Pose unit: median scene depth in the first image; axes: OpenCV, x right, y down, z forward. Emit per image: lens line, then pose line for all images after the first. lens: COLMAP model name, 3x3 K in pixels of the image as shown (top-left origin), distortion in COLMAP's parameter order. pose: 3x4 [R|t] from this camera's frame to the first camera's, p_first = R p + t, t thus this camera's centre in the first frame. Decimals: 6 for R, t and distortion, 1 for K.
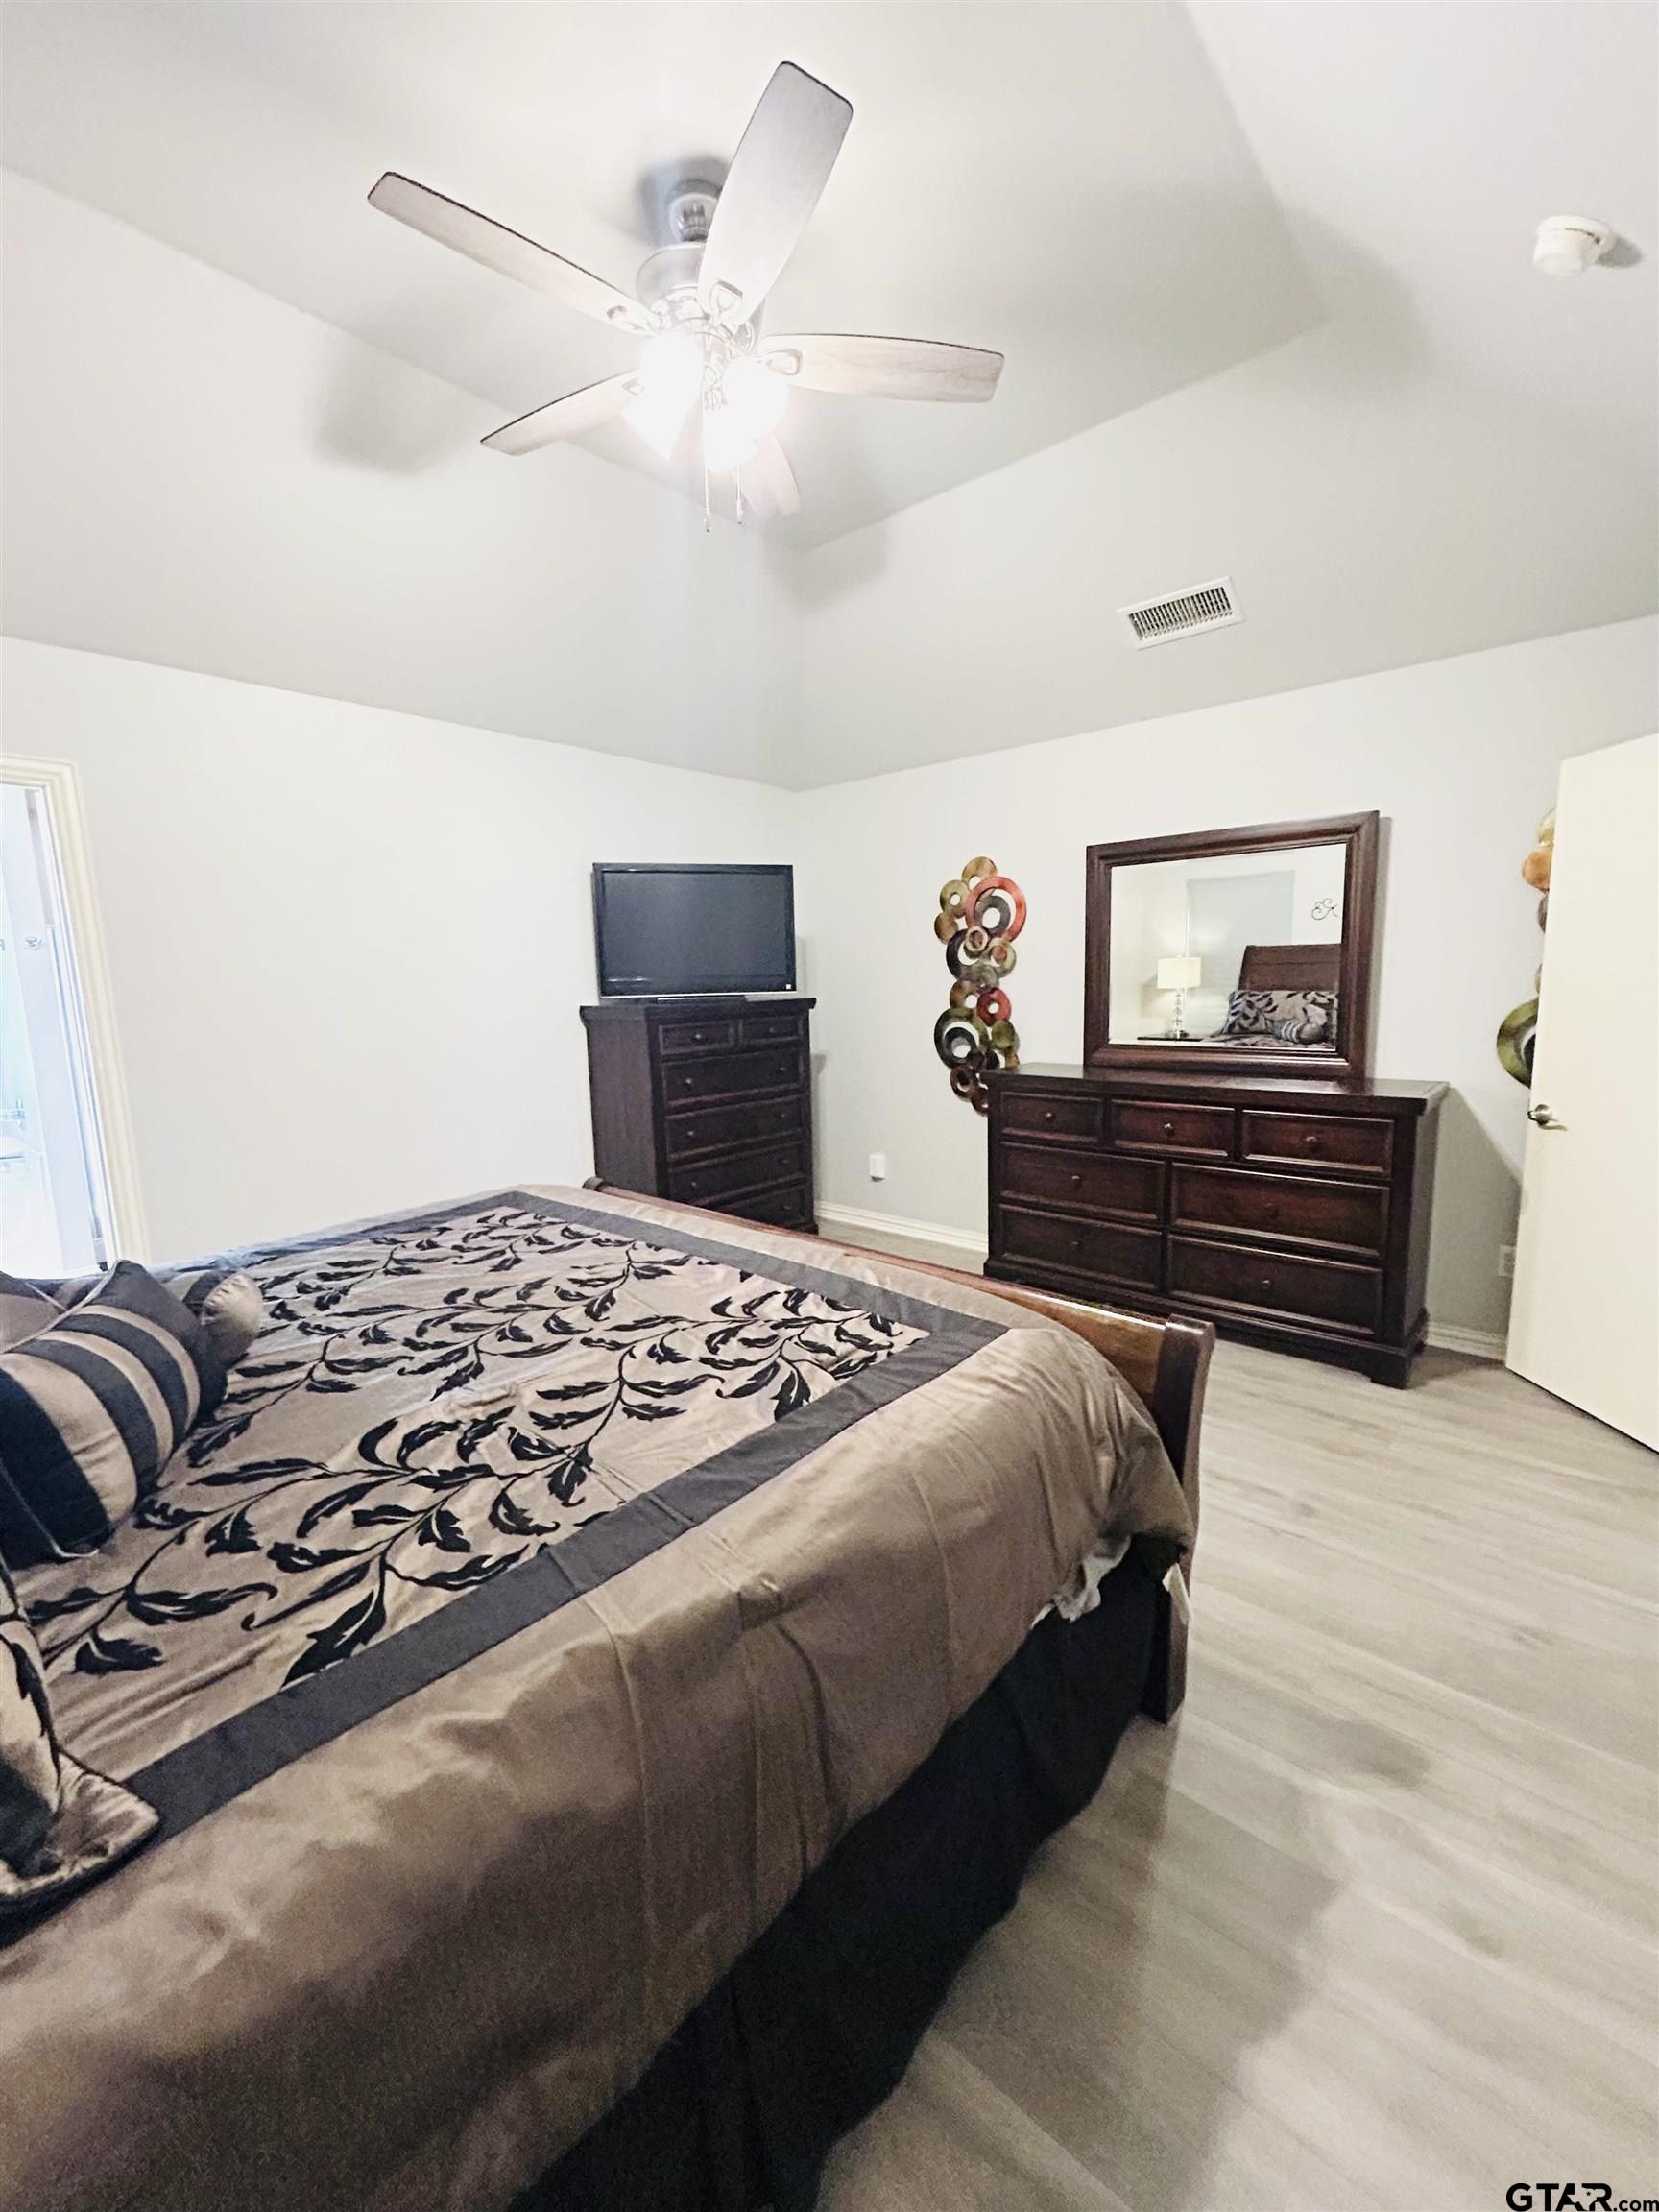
lens RADIAL K [[900.3, 0, 829.0], [0, 900.3, 1110.4], [0, 0, 1]] dist [-0.009377, 0.007518]
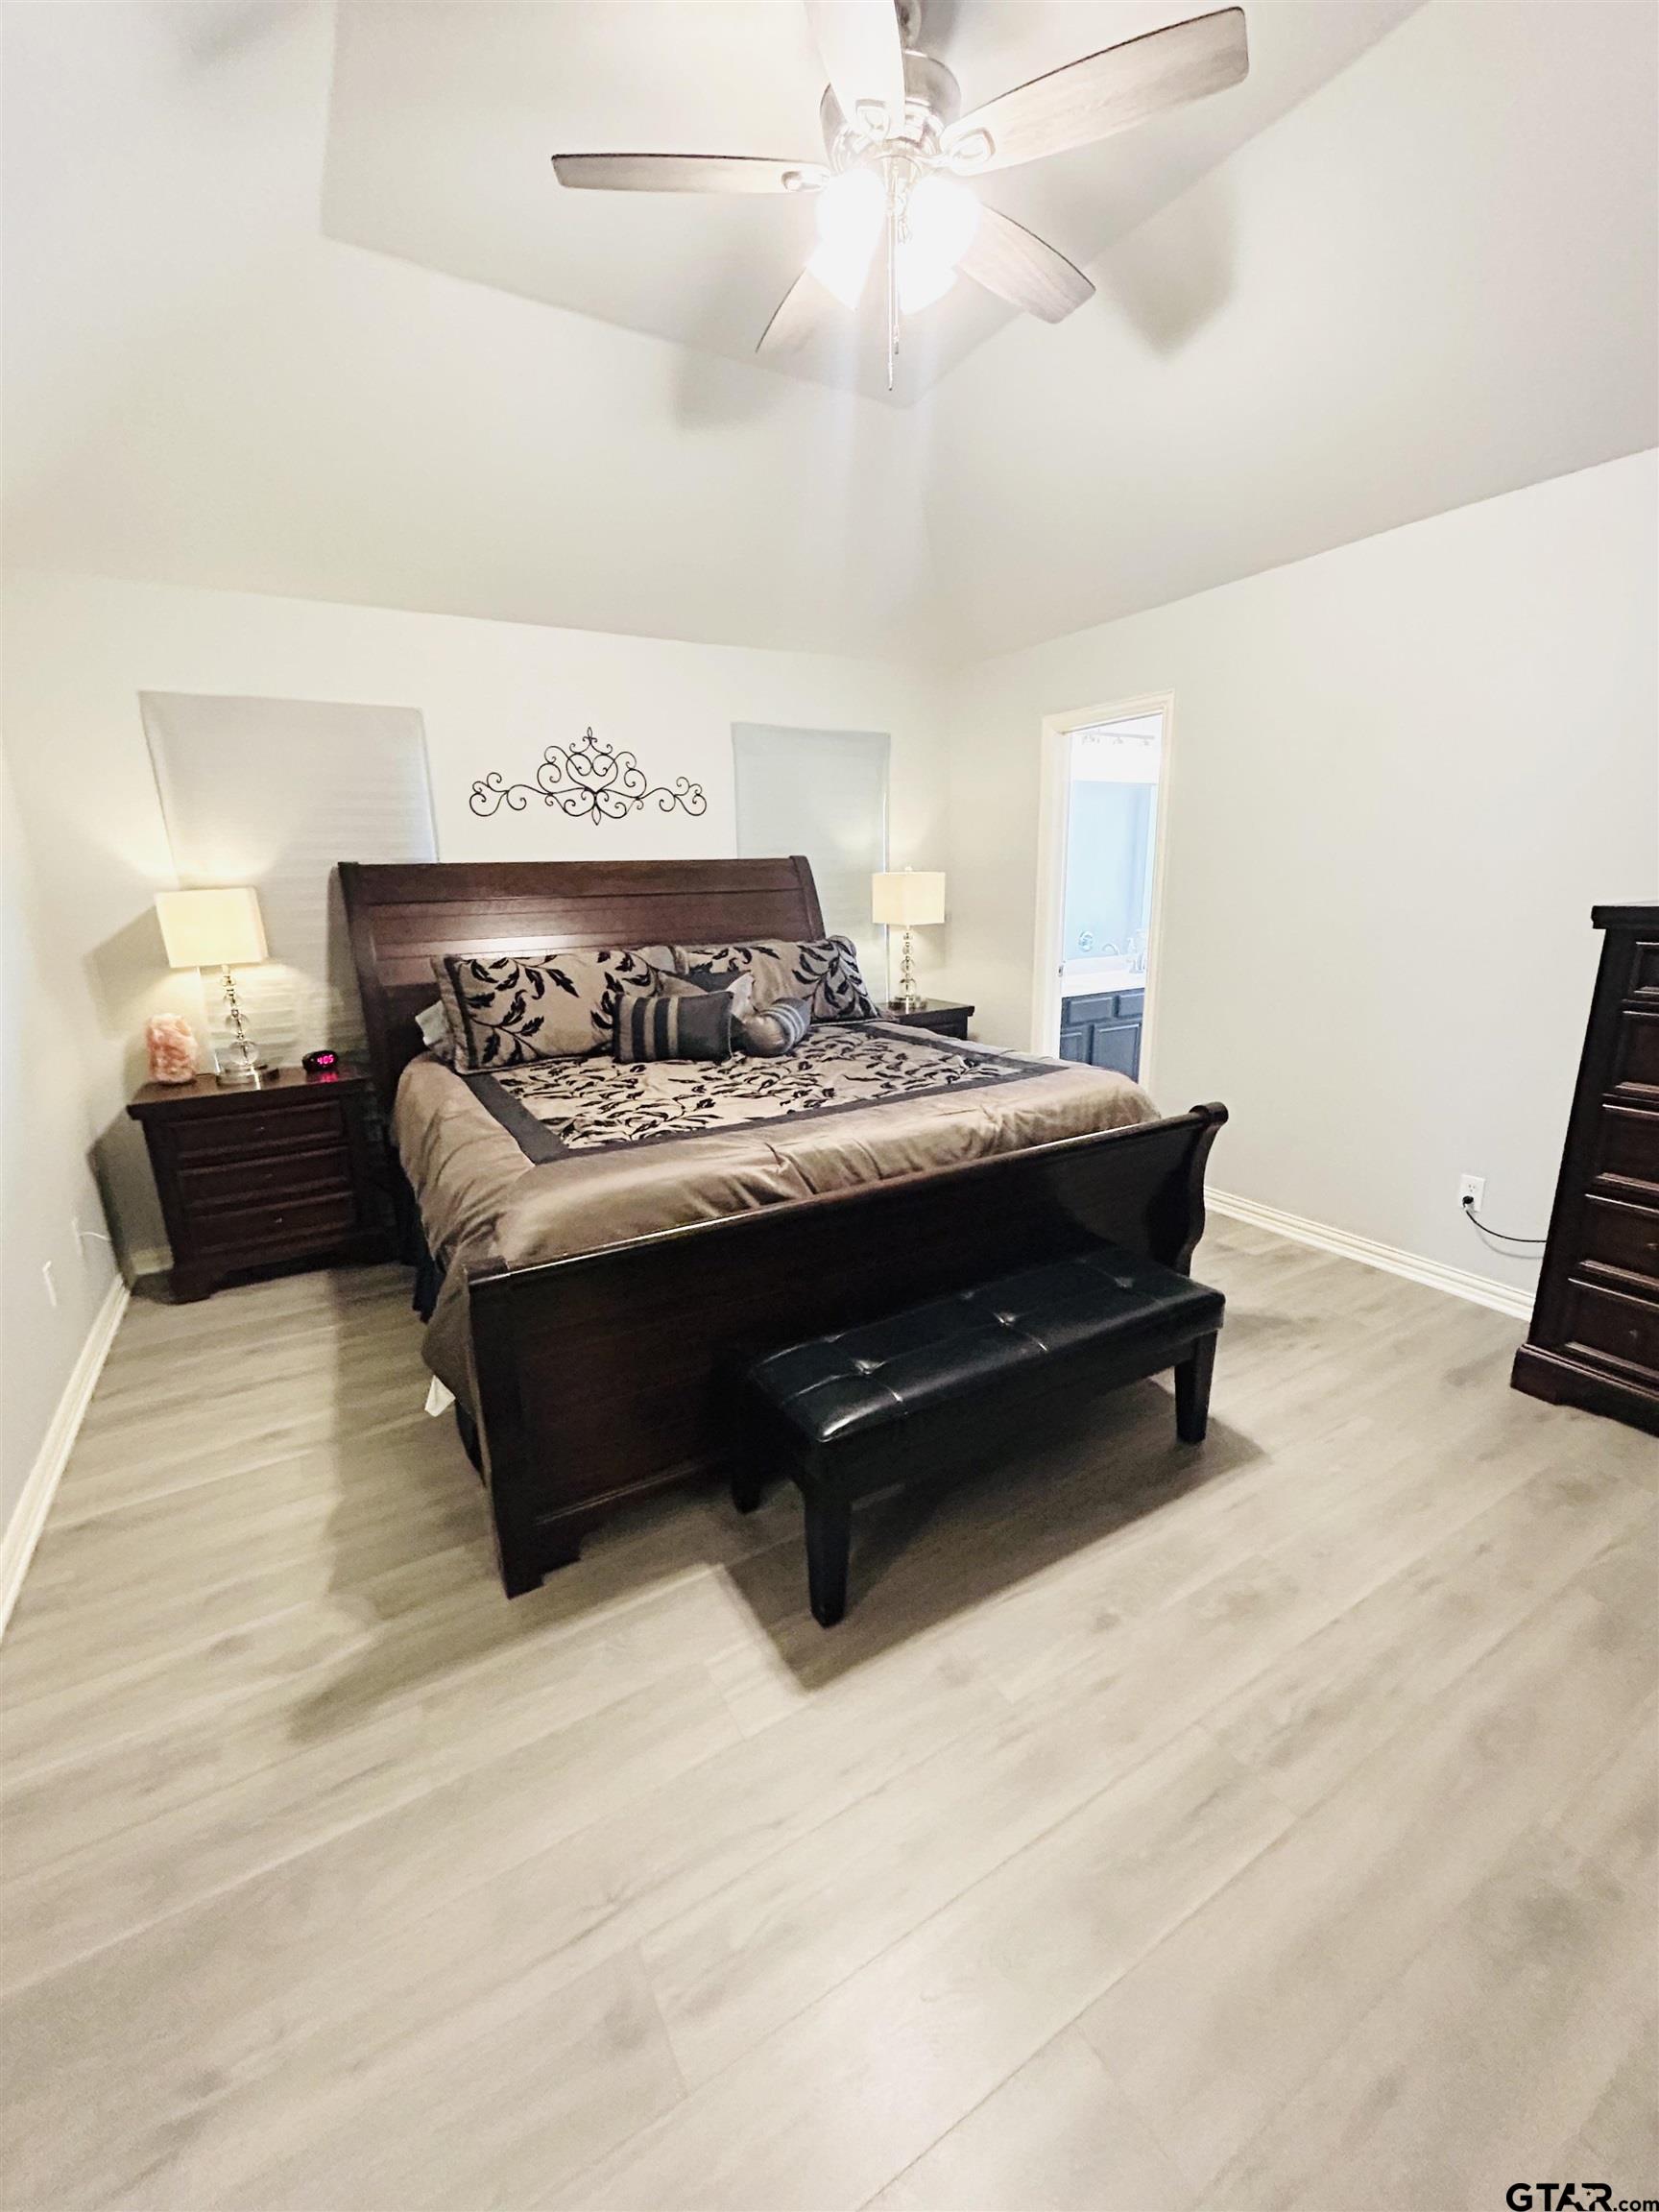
lens RADIAL K [[900.3, 0, 829.0], [0, 900.3, 1110.4], [0, 0, 1]] dist [-0.009377, 0.007518]
pose [[-0.307685, 0.276042, -0.910566, 1.210694], [-0.115684, 0.939039, 0.323764, -0.291875], [0.944429, 0.204955, -0.256995, 1.698859]]
